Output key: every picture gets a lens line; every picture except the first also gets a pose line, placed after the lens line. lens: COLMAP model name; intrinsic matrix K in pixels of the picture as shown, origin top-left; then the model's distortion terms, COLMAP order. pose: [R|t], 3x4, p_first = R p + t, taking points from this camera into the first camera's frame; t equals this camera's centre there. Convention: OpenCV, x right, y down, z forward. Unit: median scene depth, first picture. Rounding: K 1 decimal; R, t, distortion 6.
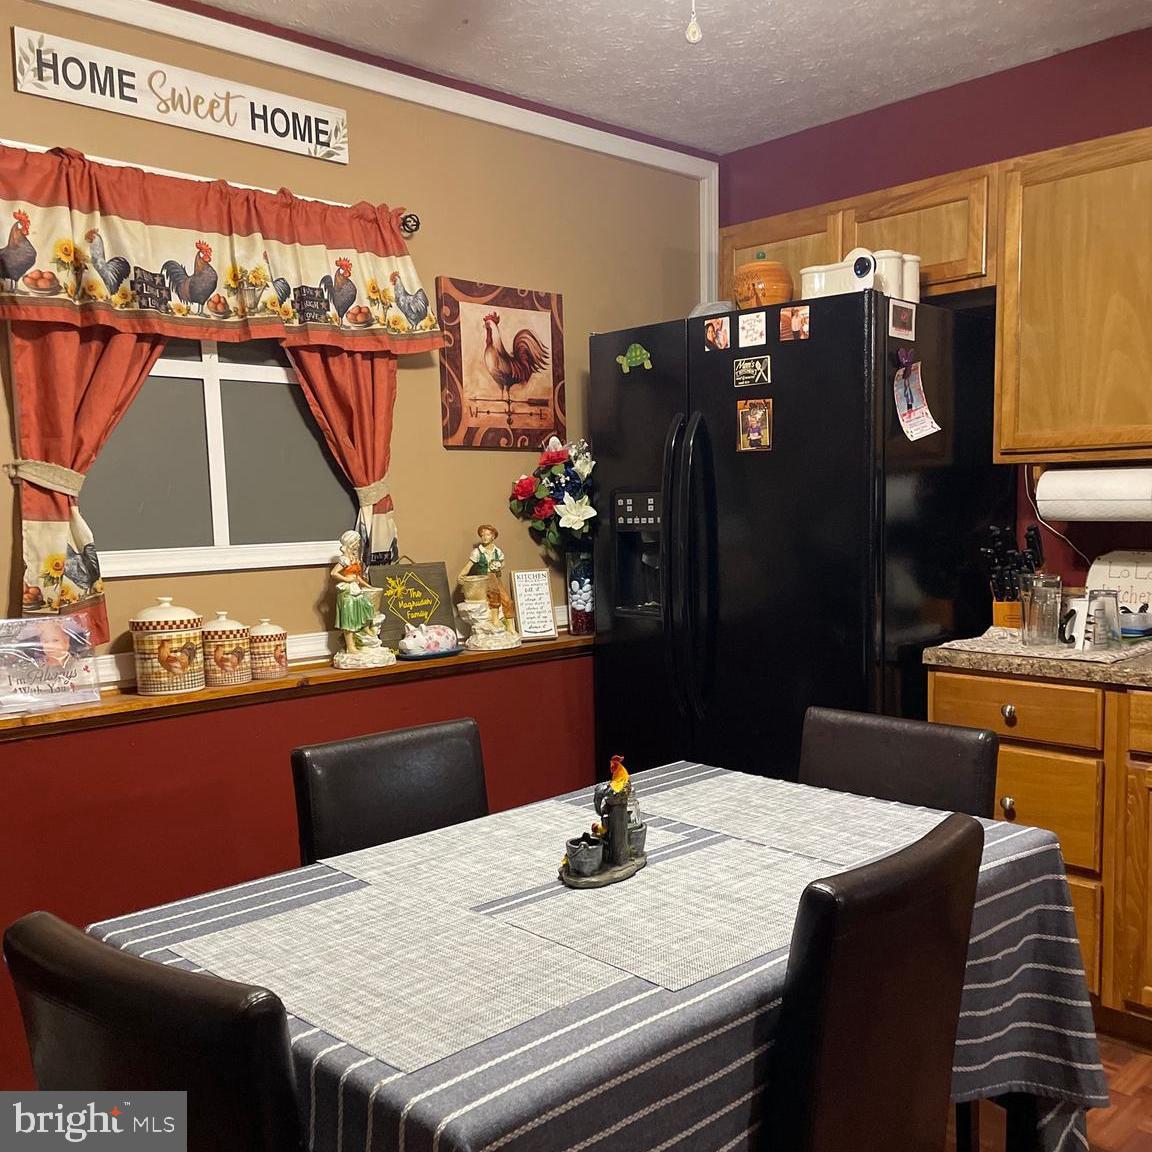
lens RADIAL K [[1139.4, 0, 577.5], [0, 1139.4, 604.5], [0, 0, 1]] dist [0.089888, -0.144090]
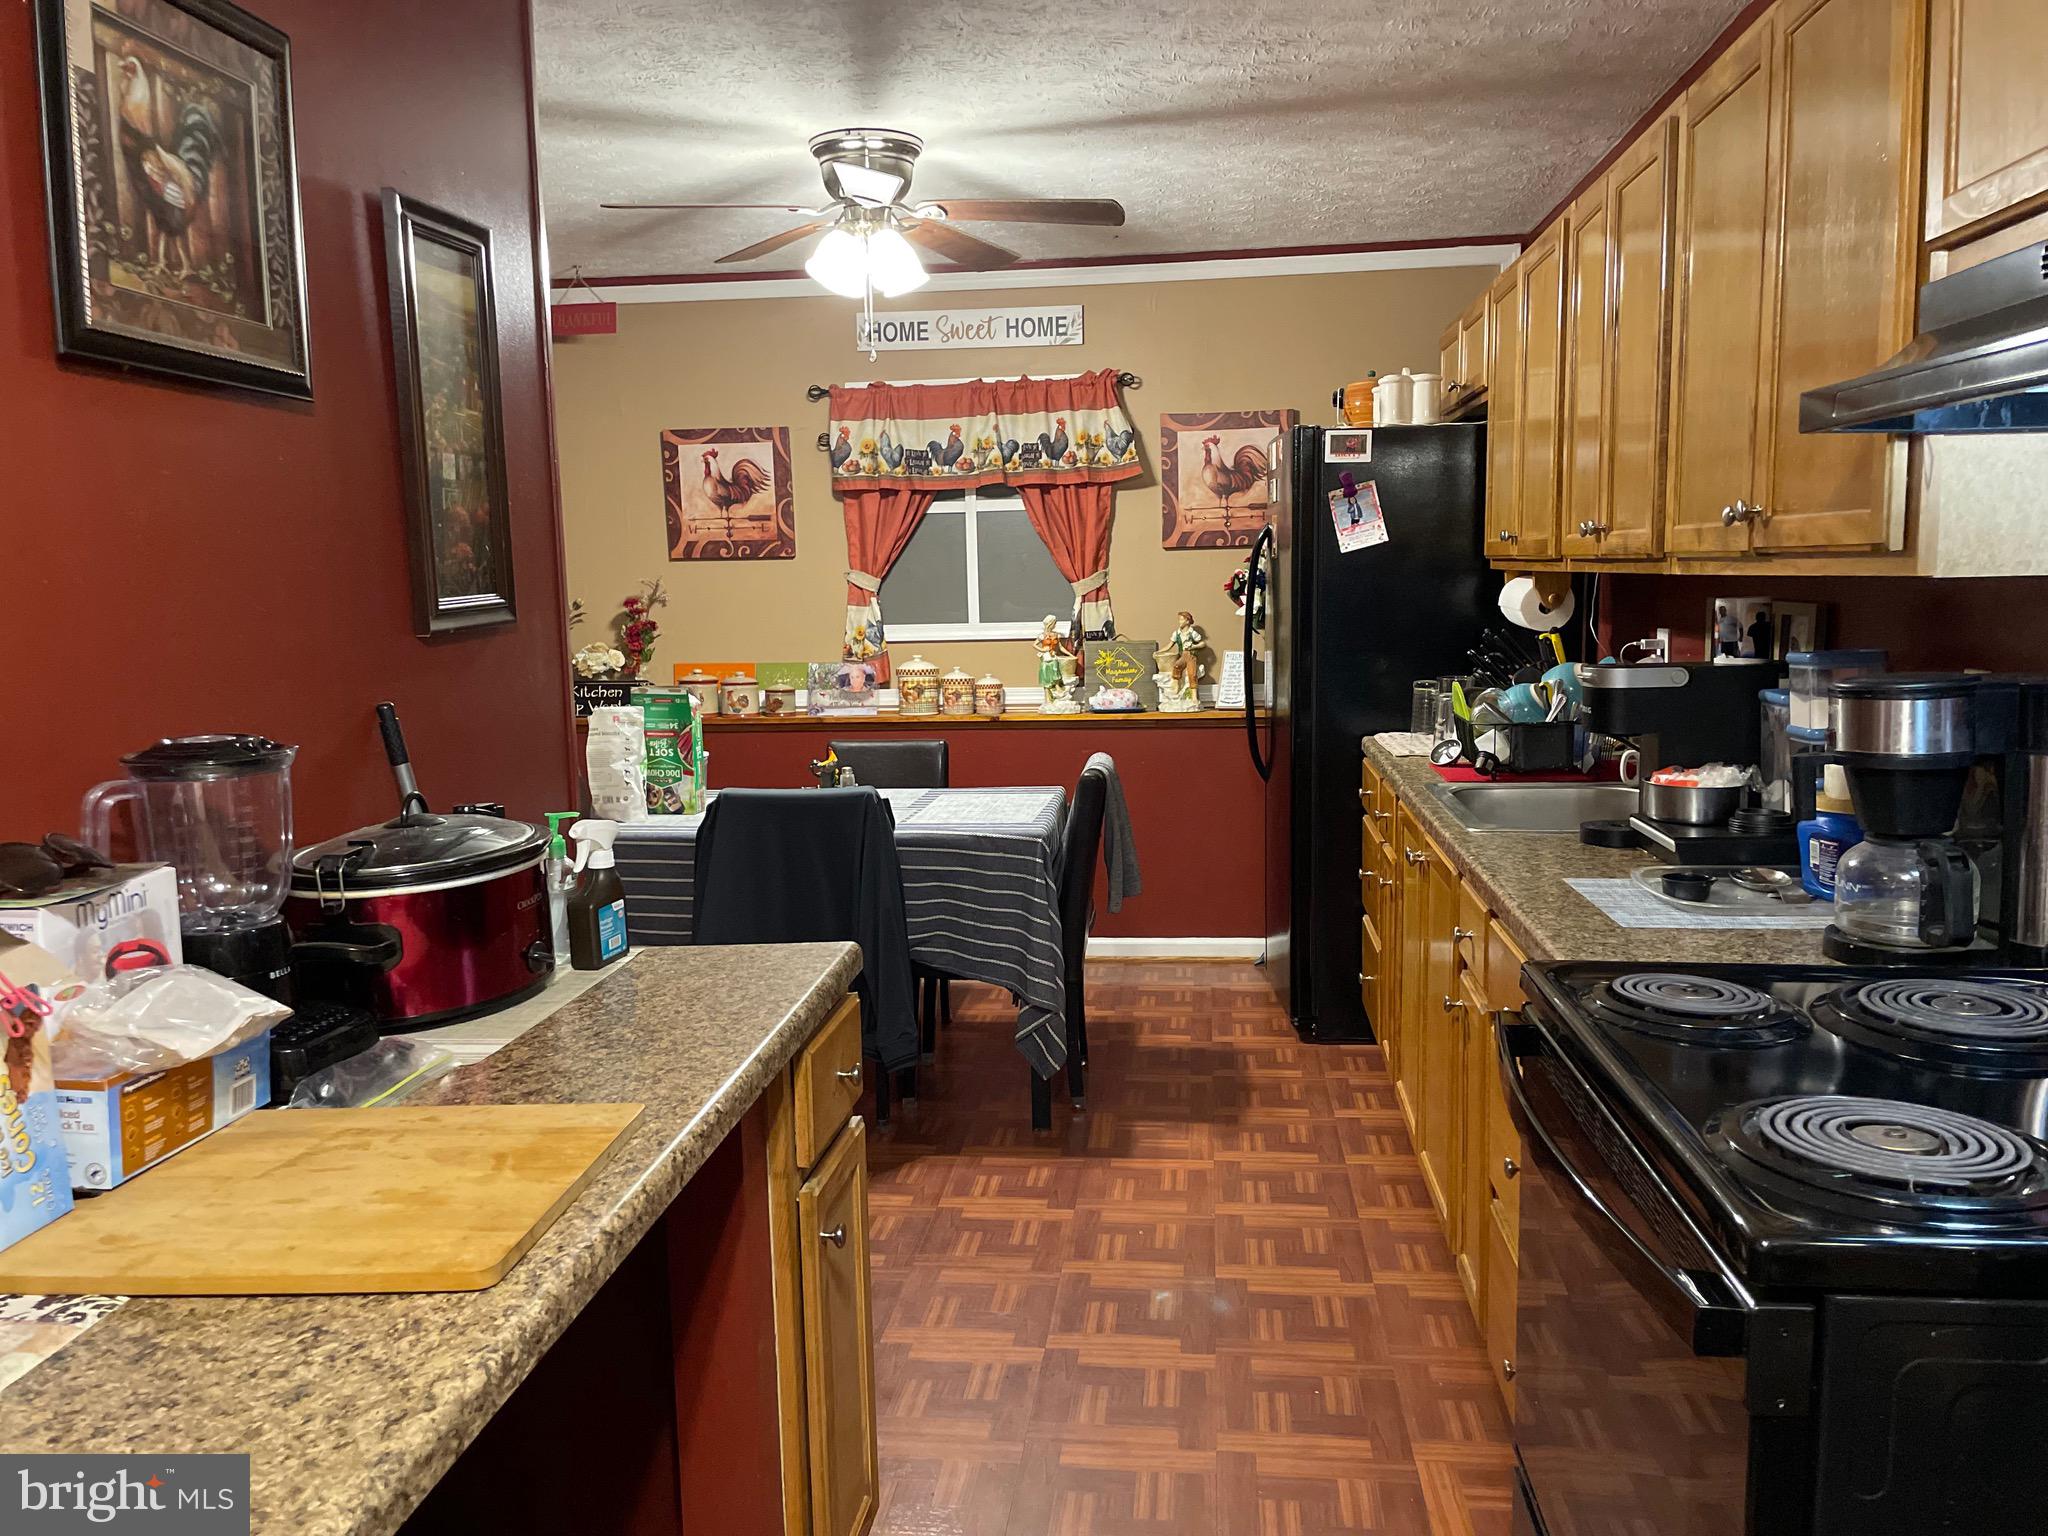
lens RADIAL K [[1517.4, 0, 1024.0], [0, 1517.4, 768.0], [0, 0, 1]] dist [0.001612, -0.000176]
pose [[0.639386, 0.106974, -0.761408, 1.239259], [-0.060110, 0.994198, 0.089203, -0.043210], [0.766532, -0.011267, 0.642107, -0.217828]]
